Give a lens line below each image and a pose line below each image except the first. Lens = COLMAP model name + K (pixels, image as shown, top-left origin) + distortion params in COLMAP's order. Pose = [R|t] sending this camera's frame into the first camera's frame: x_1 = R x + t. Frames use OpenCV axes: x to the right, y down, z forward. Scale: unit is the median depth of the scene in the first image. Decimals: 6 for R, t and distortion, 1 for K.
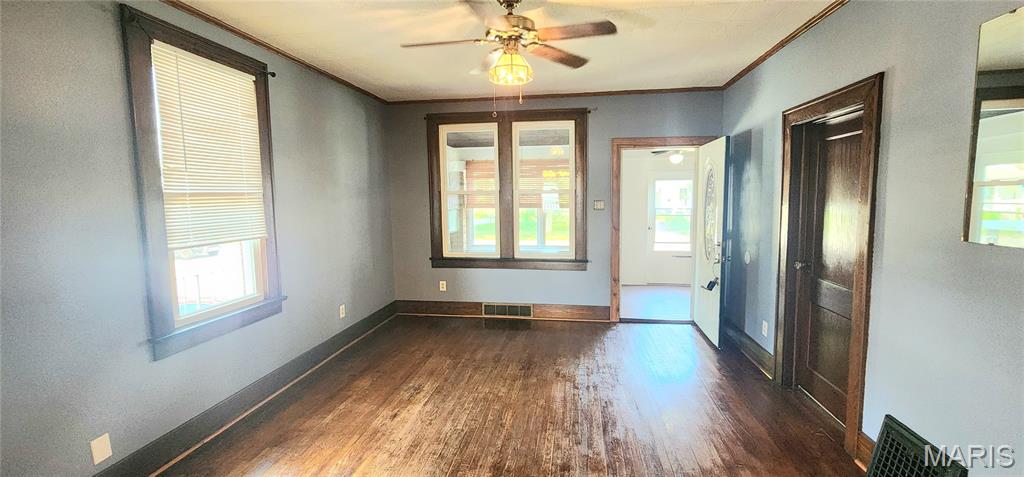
lens RADIAL K [[425.2, 0, 510.5], [0, 425.2, 235.4], [0, 0, 1]] dist [0.004474, -0.000006]
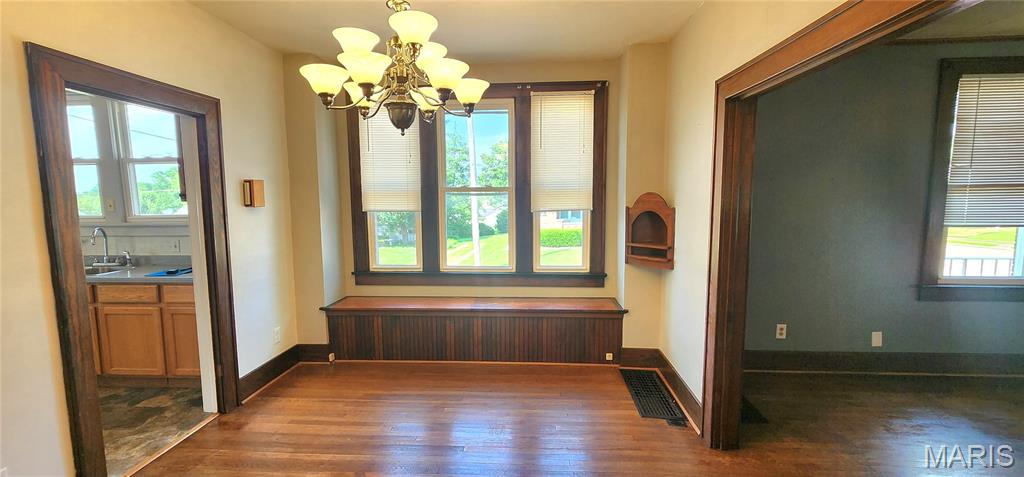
lens RADIAL K [[425.2, 0, 512.6], [0, 425.2, 236.8], [0, 0, 1]] dist [0.004474, -0.000006]
pose [[0.098324, 0.113855, -0.988620, 0.455345], [-0.086713, 0.990635, 0.105463, 0.045513], [0.991369, 0.075357, 0.107276, -0.559196]]
